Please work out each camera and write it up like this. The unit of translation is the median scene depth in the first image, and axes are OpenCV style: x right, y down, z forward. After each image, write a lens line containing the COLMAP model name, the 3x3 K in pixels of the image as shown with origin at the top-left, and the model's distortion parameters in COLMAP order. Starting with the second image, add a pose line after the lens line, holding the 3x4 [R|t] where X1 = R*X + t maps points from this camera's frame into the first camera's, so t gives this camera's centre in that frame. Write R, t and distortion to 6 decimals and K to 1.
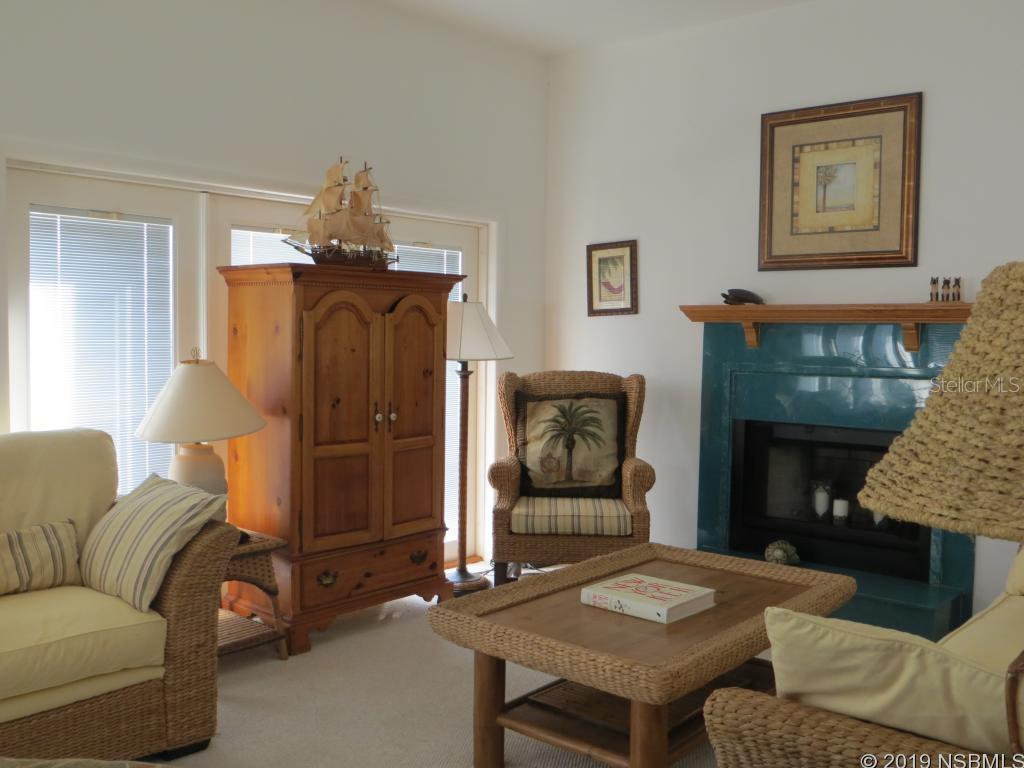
lens RADIAL K [[958.0, 0, 512.4], [0, 958.0, 382.3], [0, 0, 1]] dist [-0.029168, 0.000000]
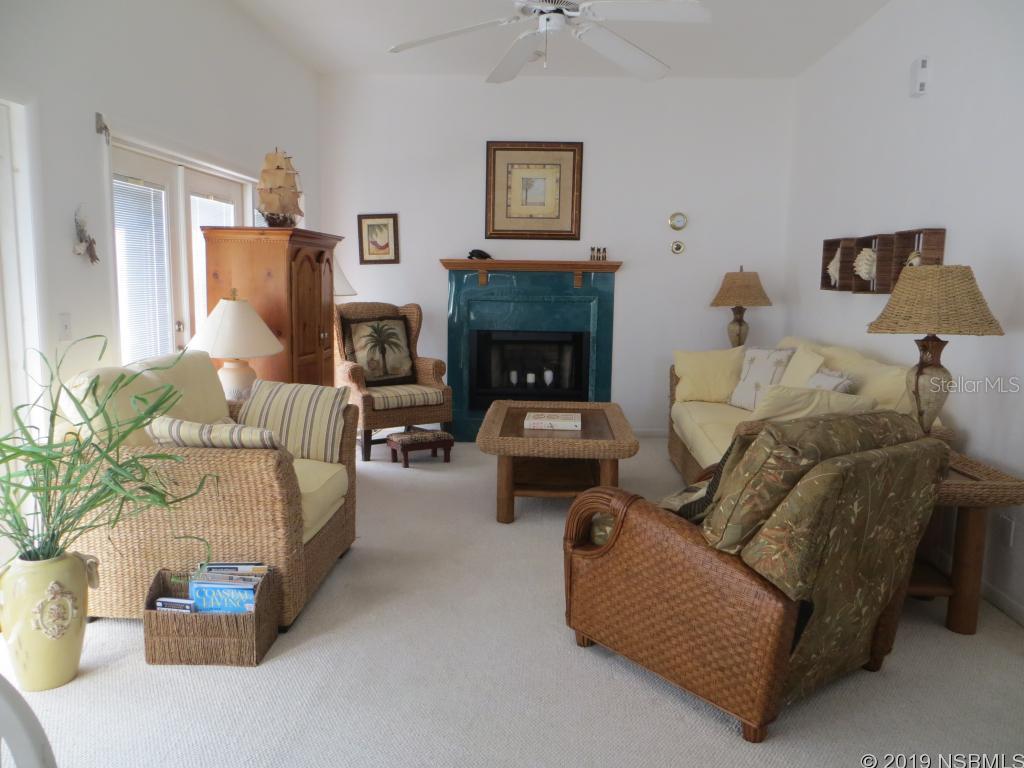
lens RADIAL K [[762.5, 0, 512.1], [0, 762.5, 384.0], [0, 0, 1]] dist [-0.013751, 0.005581]
pose [[0.793890, -0.083169, 0.602346, -0.511645], [0.025406, 0.994274, 0.103800, -0.002806], [-0.607530, -0.067103, 0.791457, -0.079941]]
